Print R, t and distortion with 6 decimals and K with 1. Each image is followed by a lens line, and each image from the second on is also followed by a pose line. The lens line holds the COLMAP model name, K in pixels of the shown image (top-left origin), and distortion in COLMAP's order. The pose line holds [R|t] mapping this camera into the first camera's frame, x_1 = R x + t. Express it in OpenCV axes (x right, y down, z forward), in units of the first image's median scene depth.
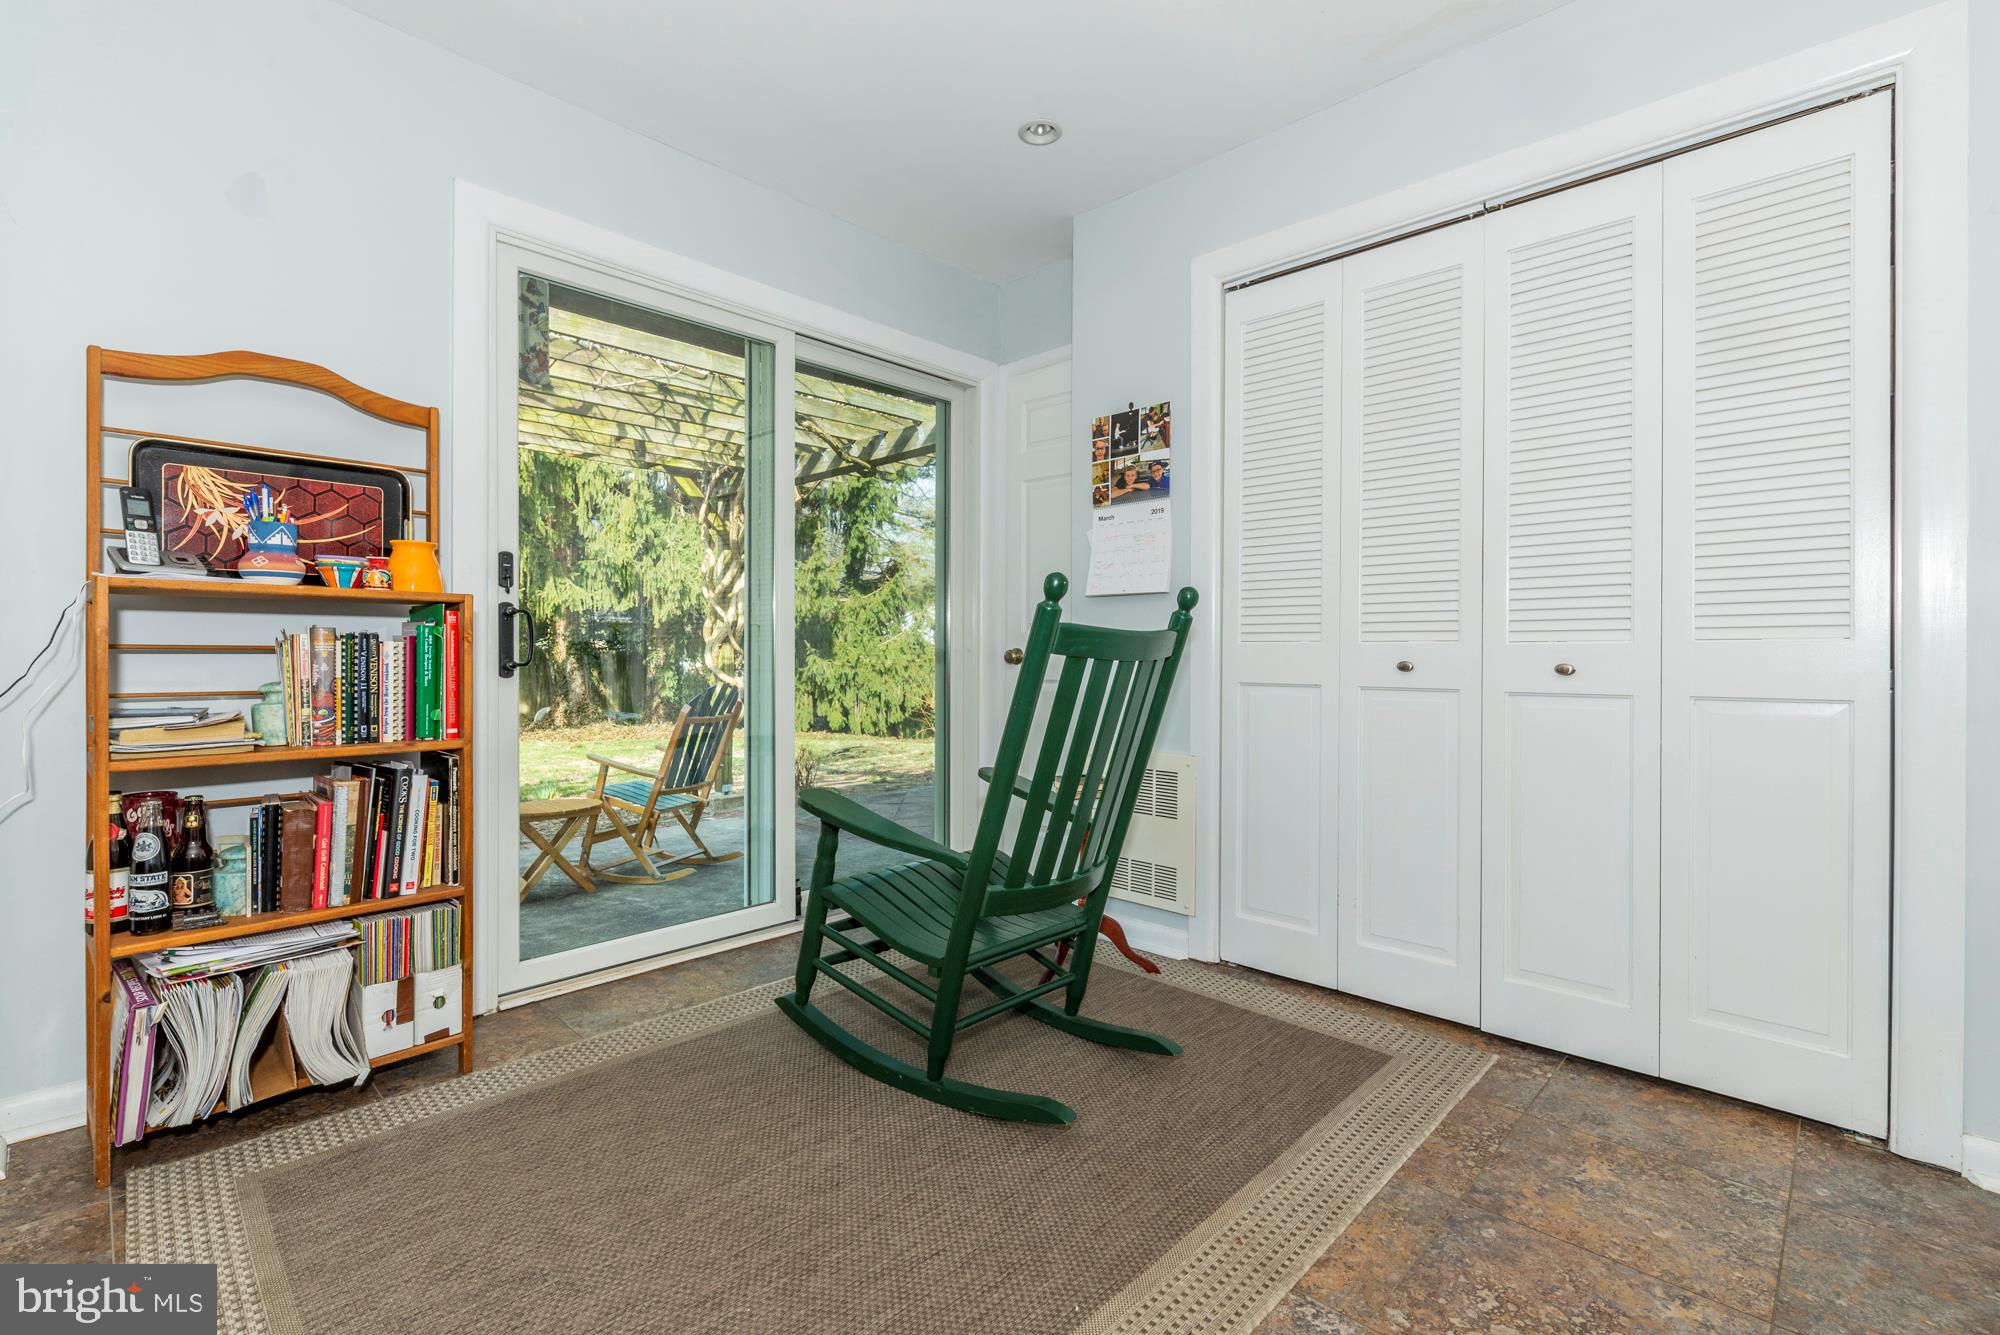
lens RADIAL K [[892.3, 0, 1000.8], [0, 892.3, 656.4], [0, 0, 1]] dist [0.002532, 0.000074]
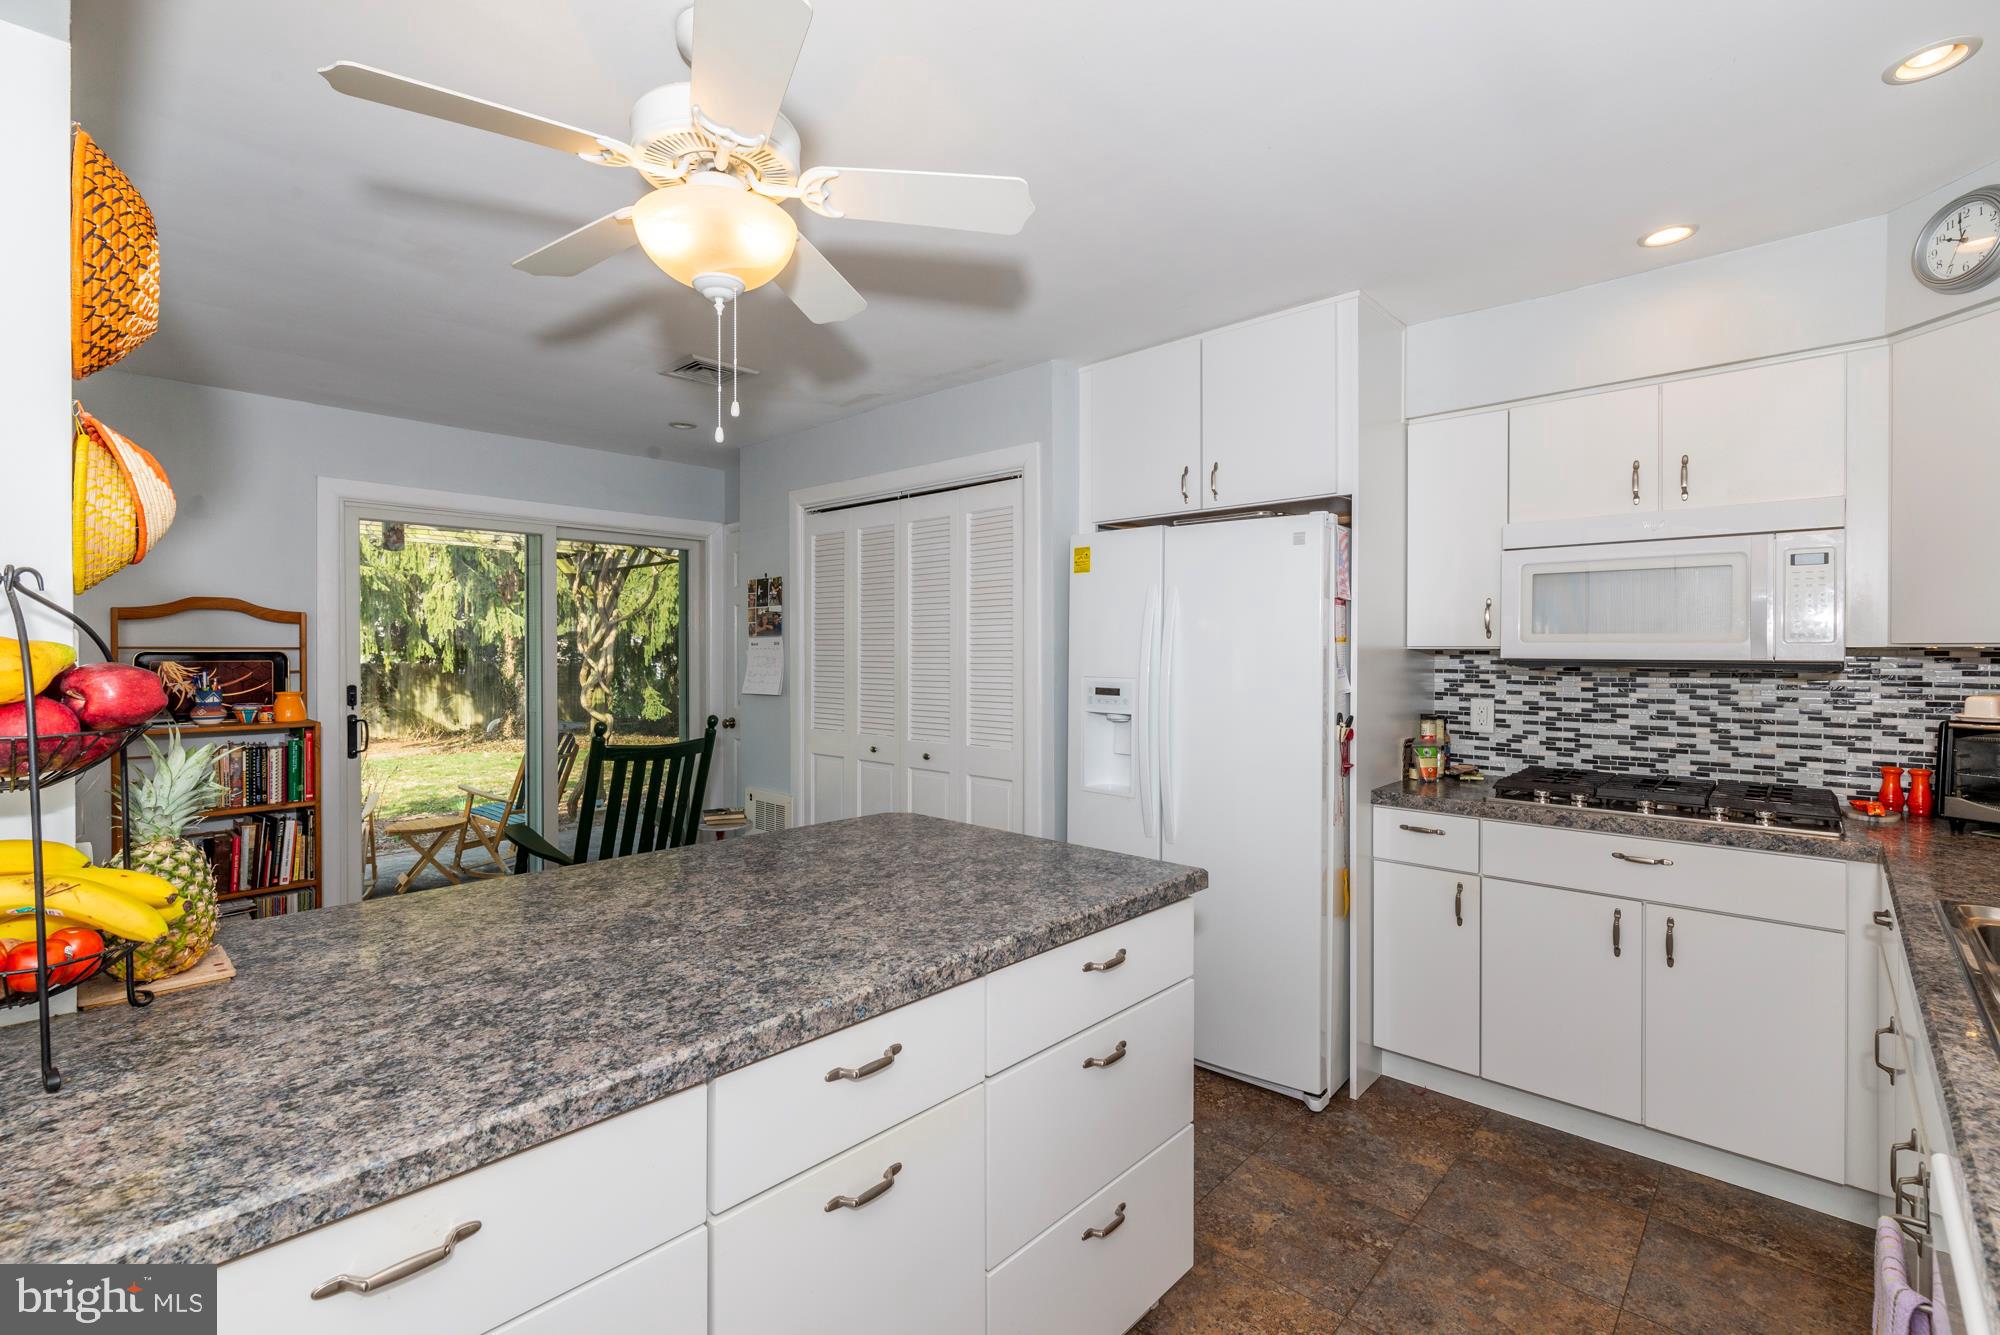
lens RADIAL K [[888.4, 0, 993.8], [0, 888.4, 651.8], [0, 0, 1]] dist [0.010018, 0.000153]
pose [[0.999941, -0.004198, 0.009969, 0.666497], [0.004187, 0.999991, 0.001130, -0.179348], [-0.009974, -0.001088, 0.999950, -0.734312]]
